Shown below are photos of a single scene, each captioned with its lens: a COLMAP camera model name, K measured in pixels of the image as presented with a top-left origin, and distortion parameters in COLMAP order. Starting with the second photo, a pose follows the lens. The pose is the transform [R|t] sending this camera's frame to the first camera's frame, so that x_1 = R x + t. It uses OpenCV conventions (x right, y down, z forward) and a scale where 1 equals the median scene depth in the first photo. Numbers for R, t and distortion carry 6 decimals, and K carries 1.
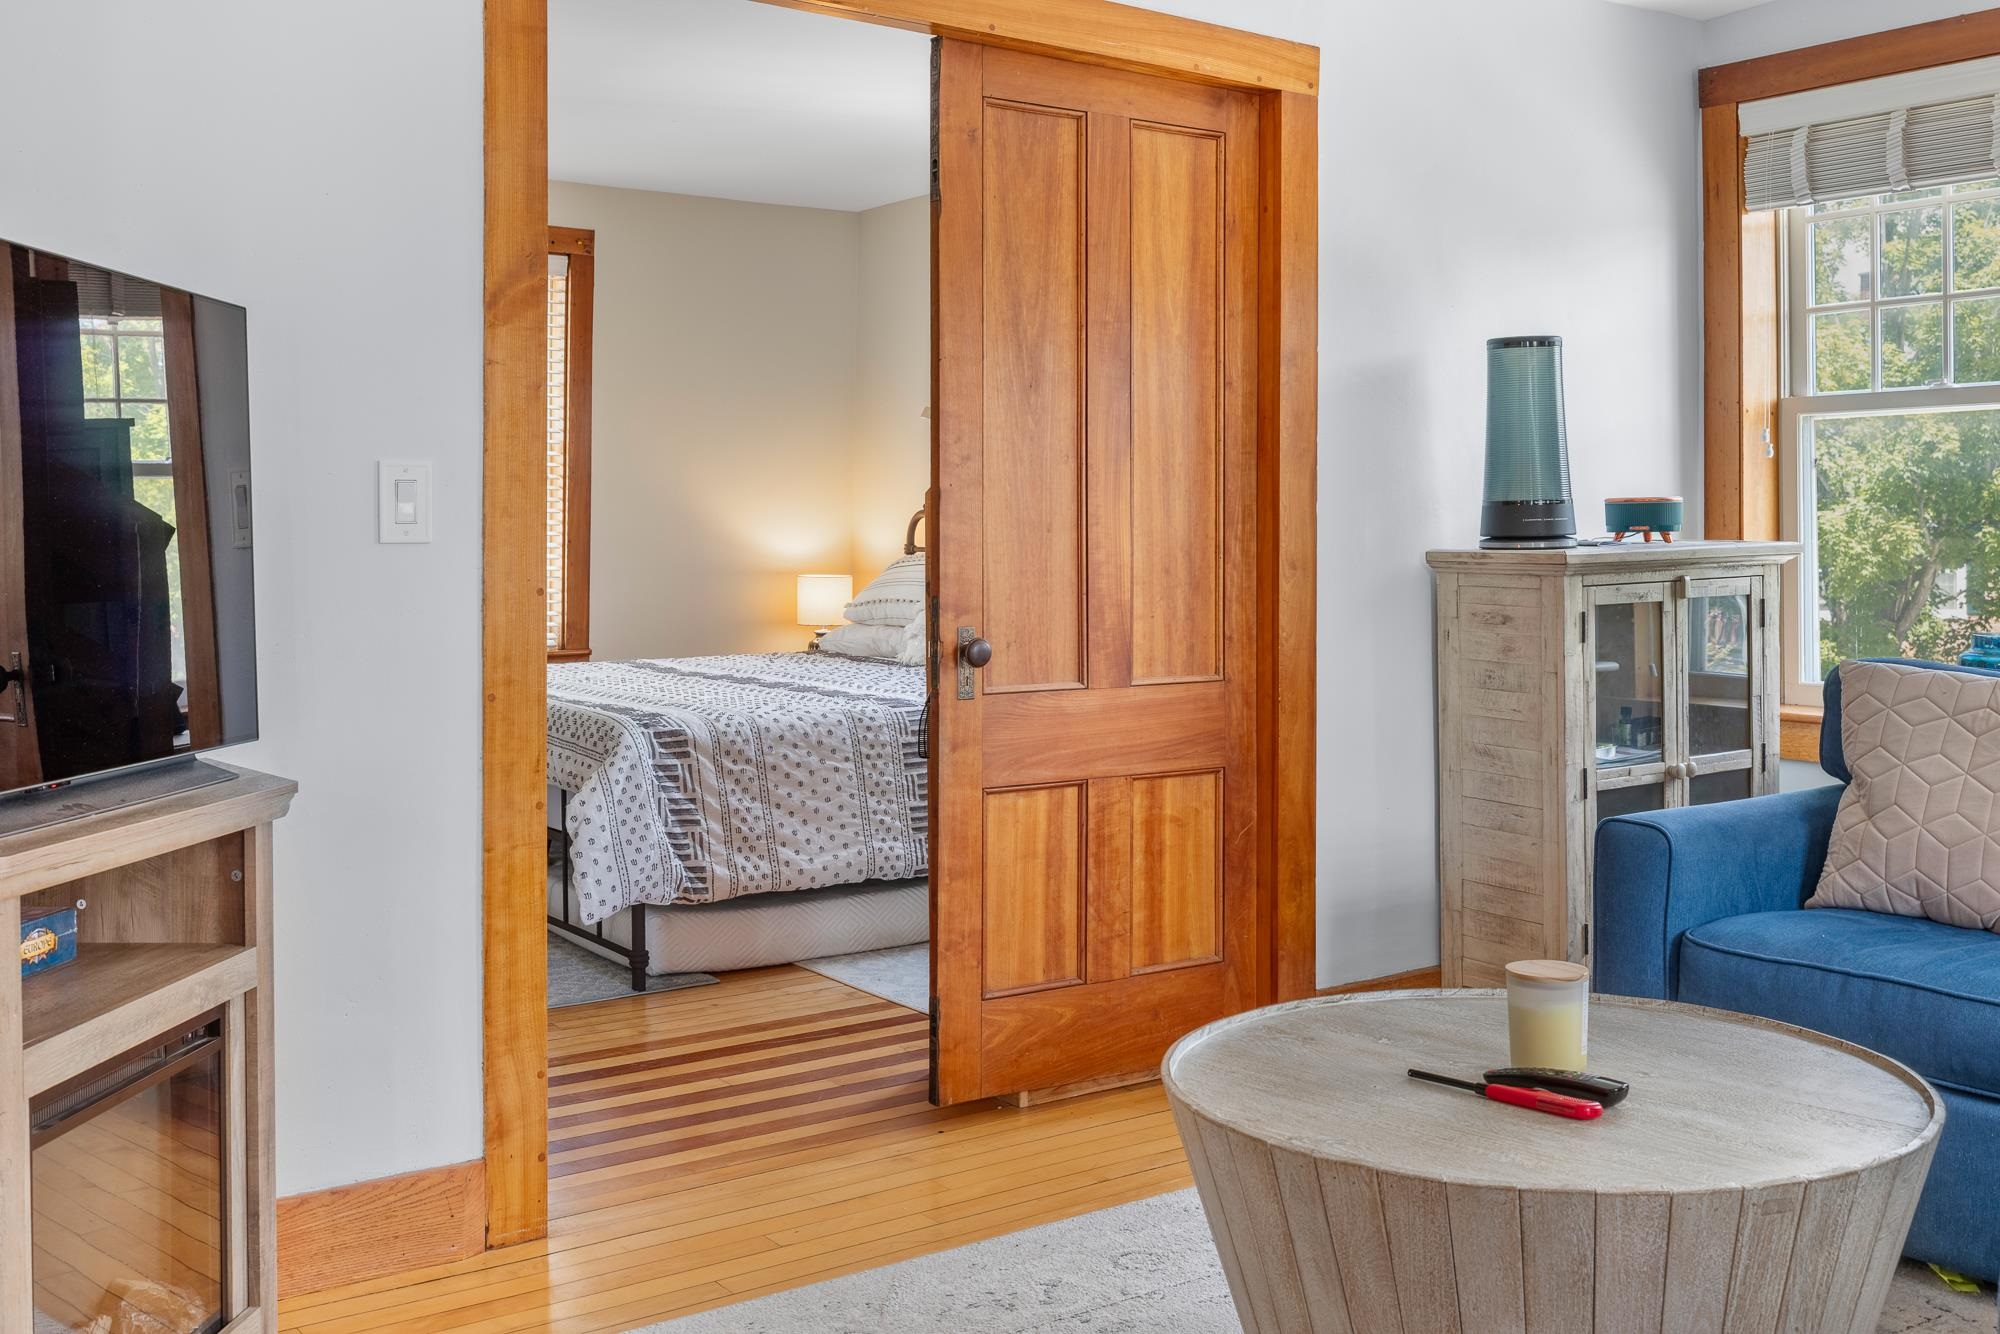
lens RADIAL K [[2003.5, 0, 995.4], [0, 2003.5, 534.6], [0, 0, 1]] dist [-0.001883, 0.004694]
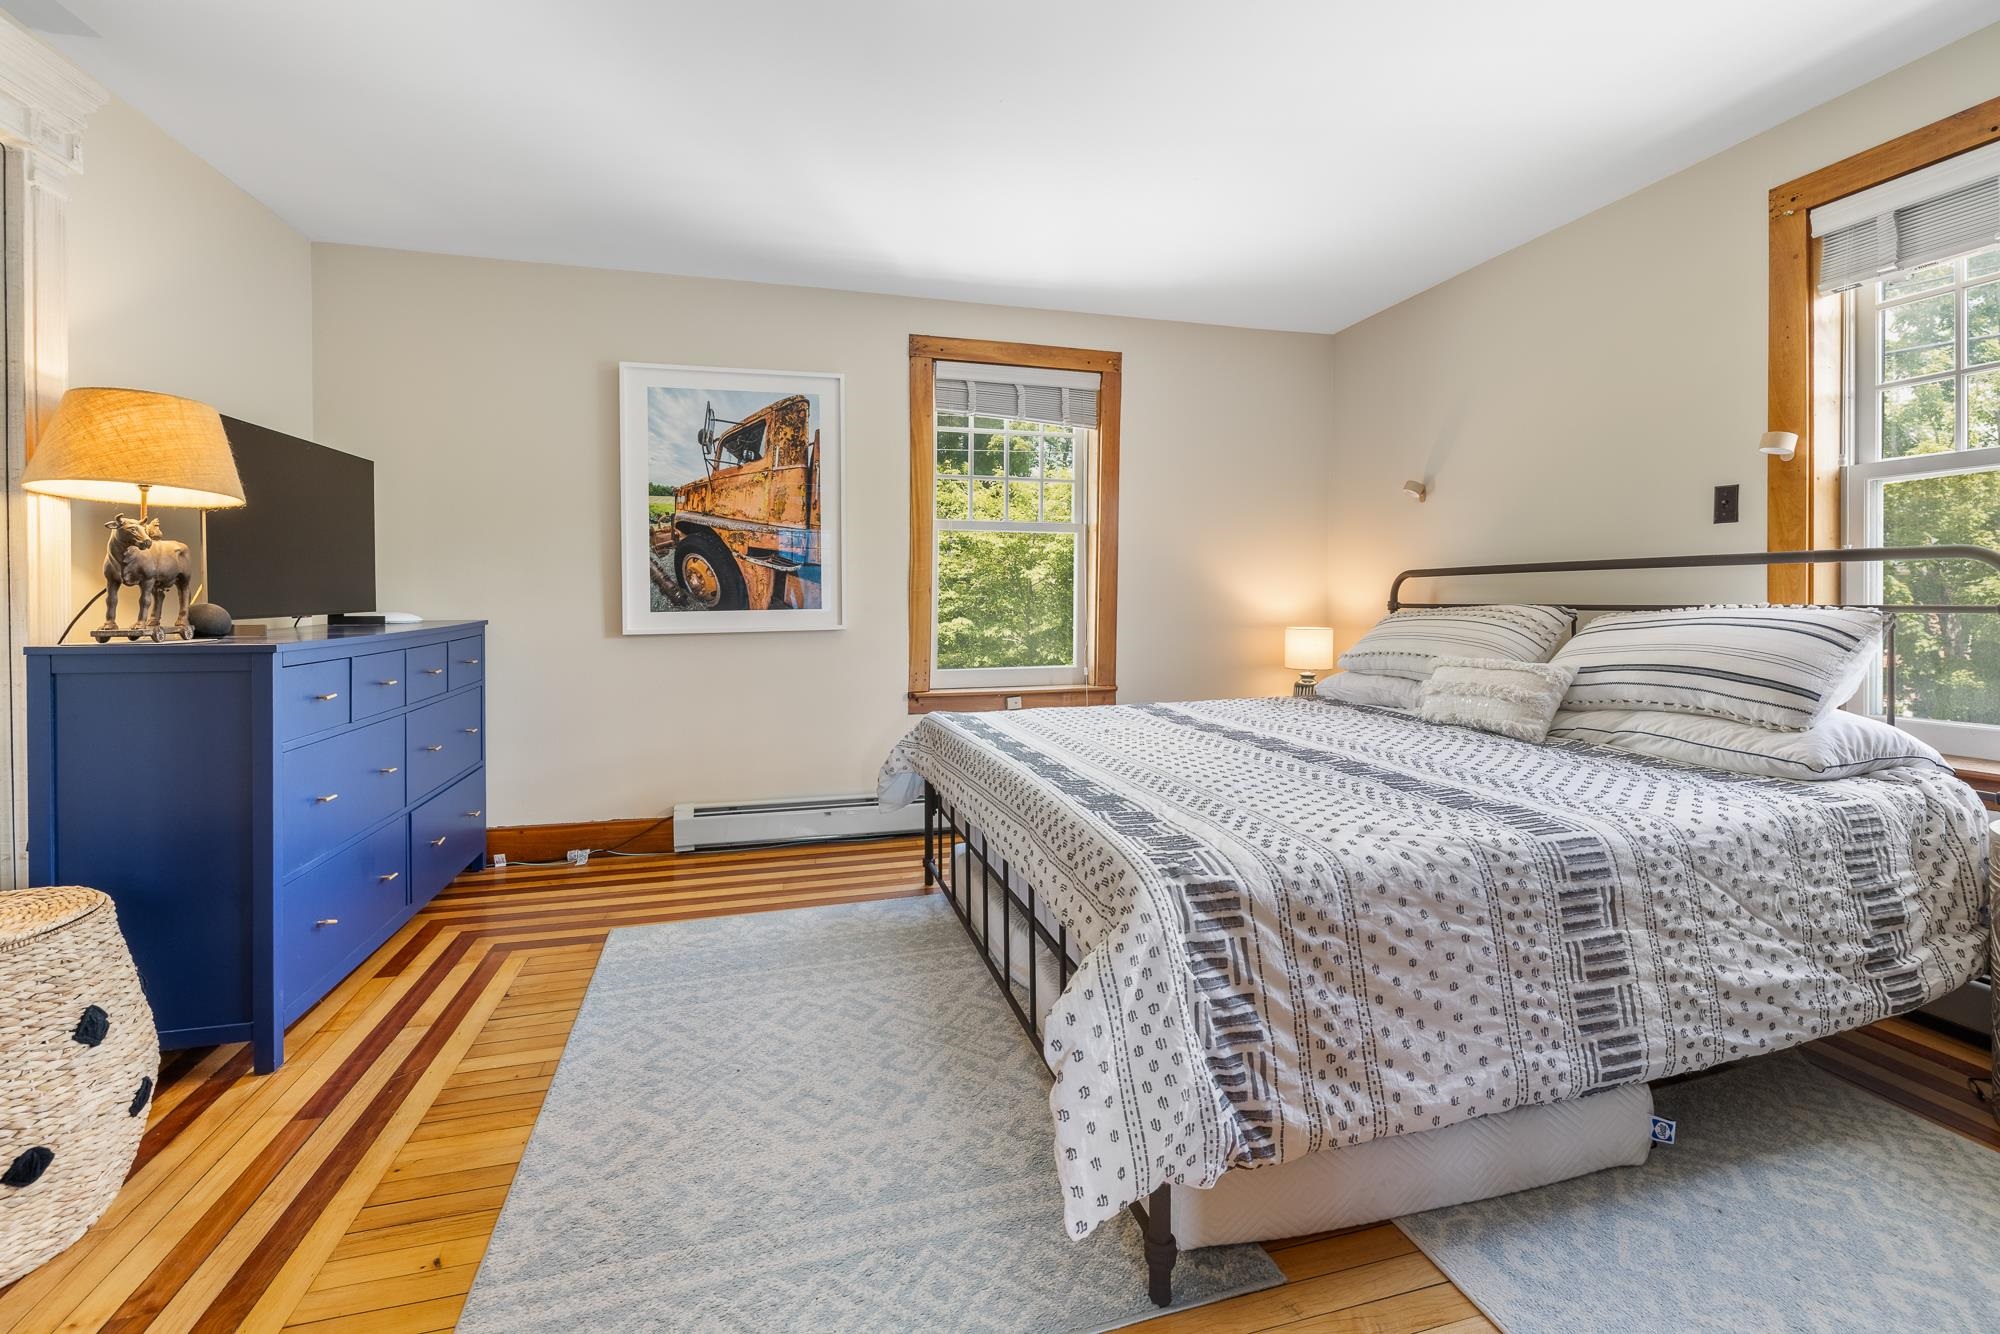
lens RADIAL K [[856.5, 0, 998.9], [0, 856.5, 619.2], [0, 0, 1]] dist [-0.003223, -0.000710]
pose [[0.938619, 0.006210, -0.344899, -0.139371], [0.000317, 0.999822, 0.018866, 0.009210], [0.344955, -0.017818, 0.938450, 0.758953]]
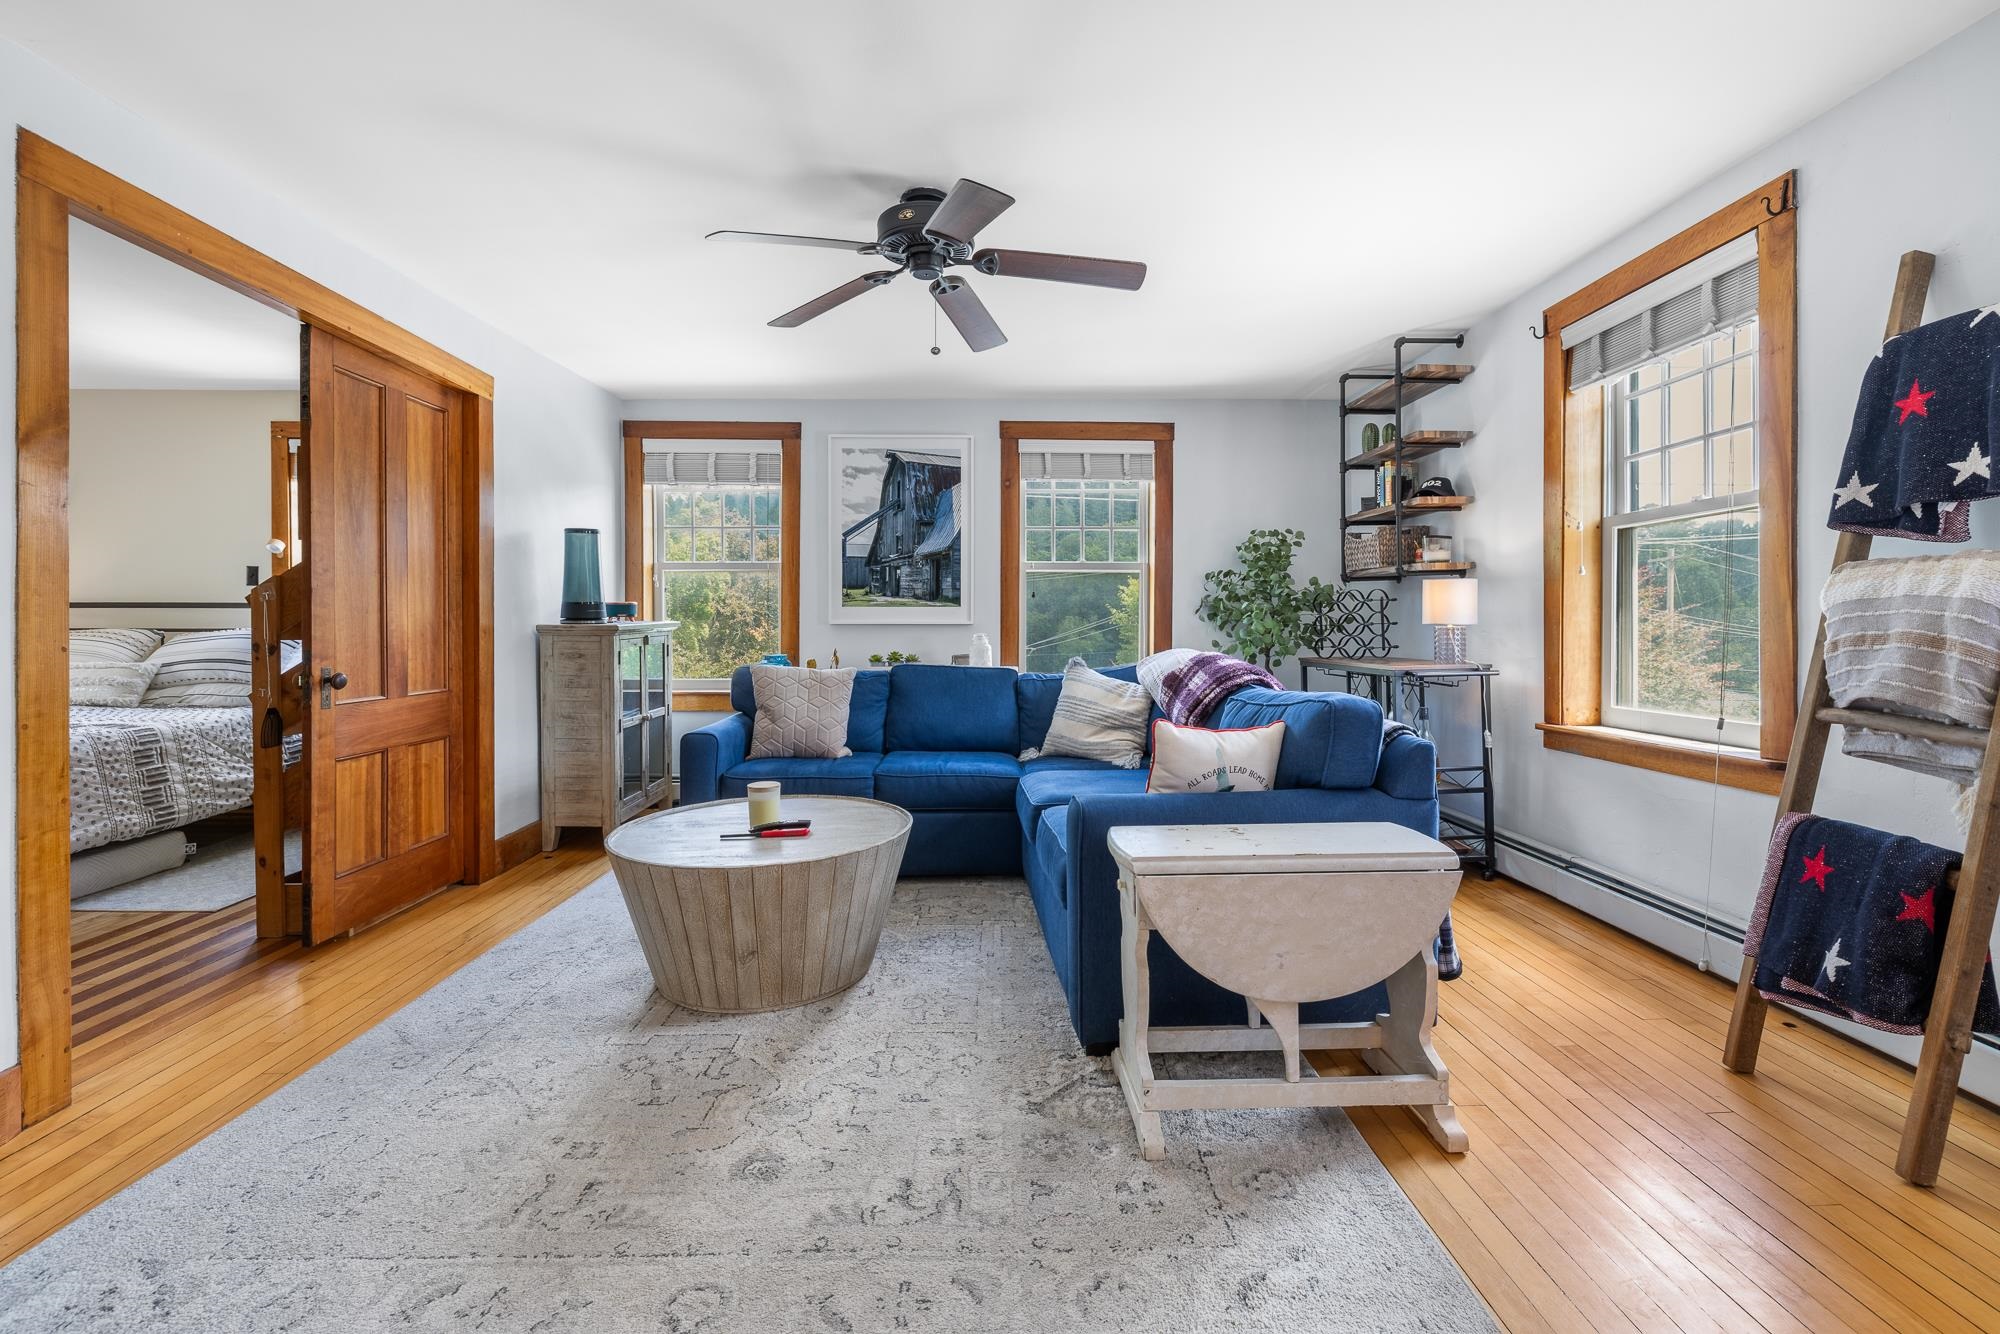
lens RADIAL K [[856.5, 0, 998.9], [0, 856.5, 619.2], [0, 0, 1]] dist [-0.003223, -0.000710]
pose [[0.560791, 0.004256, 0.827946, -0.246458], [0.002509, 0.999973, -0.006839, 0.009009], [-0.827954, 0.005912, 0.560766, 0.080472]]
